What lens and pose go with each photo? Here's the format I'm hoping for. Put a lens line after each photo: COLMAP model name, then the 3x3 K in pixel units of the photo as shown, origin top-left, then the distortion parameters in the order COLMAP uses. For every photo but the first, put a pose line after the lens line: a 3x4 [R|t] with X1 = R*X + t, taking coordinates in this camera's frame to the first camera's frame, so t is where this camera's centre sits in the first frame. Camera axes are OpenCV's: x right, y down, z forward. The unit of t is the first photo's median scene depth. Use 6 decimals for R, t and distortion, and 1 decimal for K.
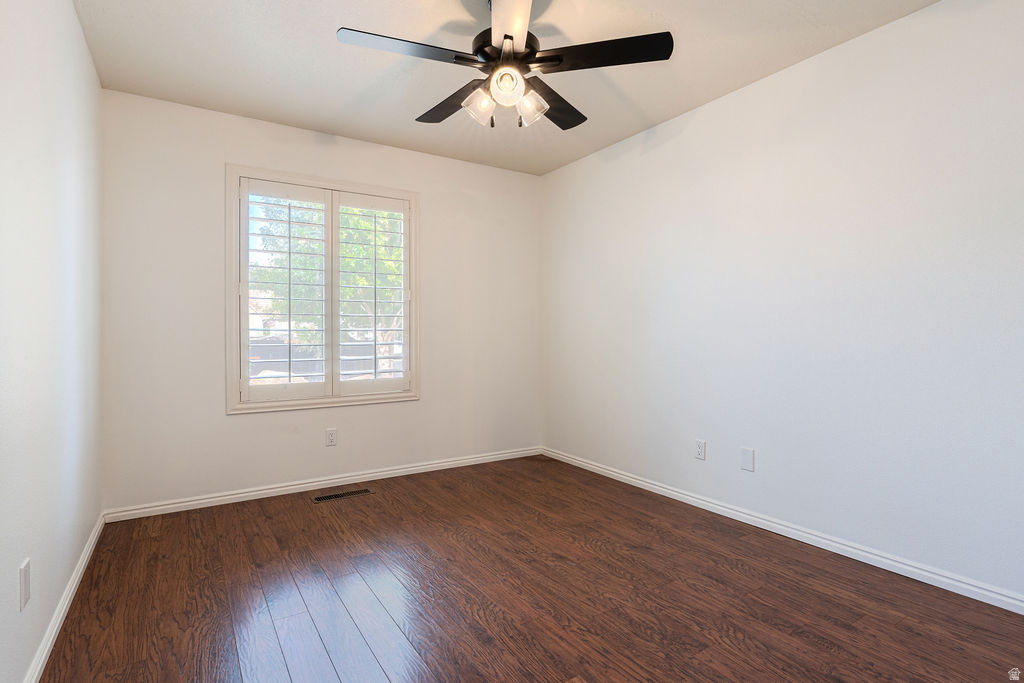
lens RADIAL K [[518.6, 0, 512.0], [0, 518.6, 341.5], [0, 0, 1]] dist [-0.002242, -0.000449]
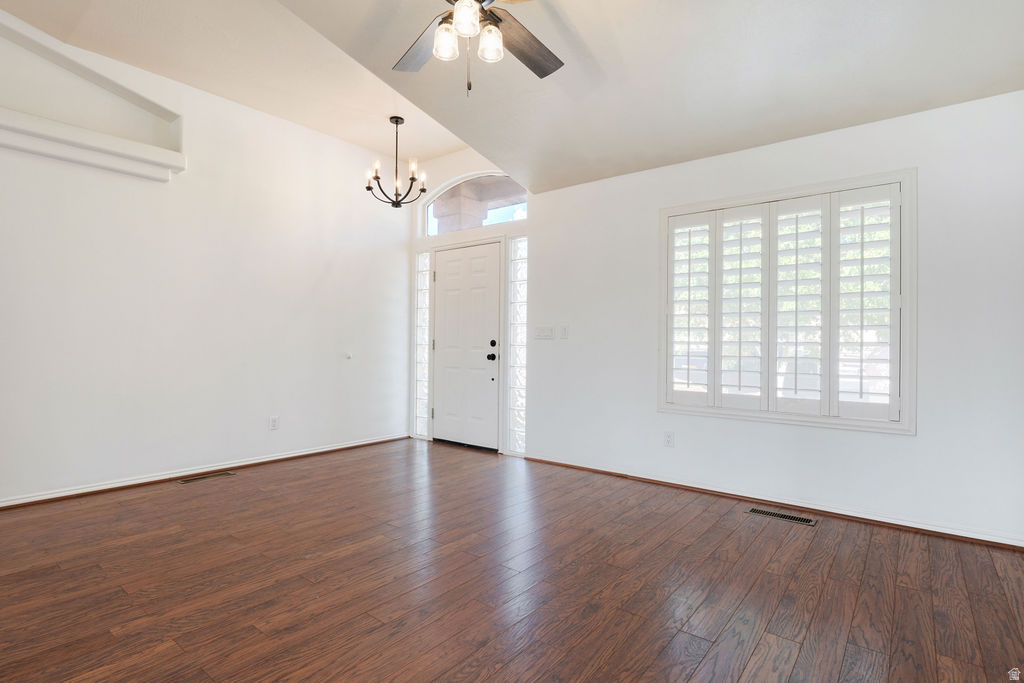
lens RADIAL K [[518.6, 0, 512.0], [0, 518.6, 341.5], [0, 0, 1]] dist [-0.002242, -0.000449]
pose [[0.326527, 0.000879, -0.945188, 0.497463], [-0.025535, 0.999643, -0.007892, -0.005147], [0.944843, 0.026712, 0.326433, 0.257860]]
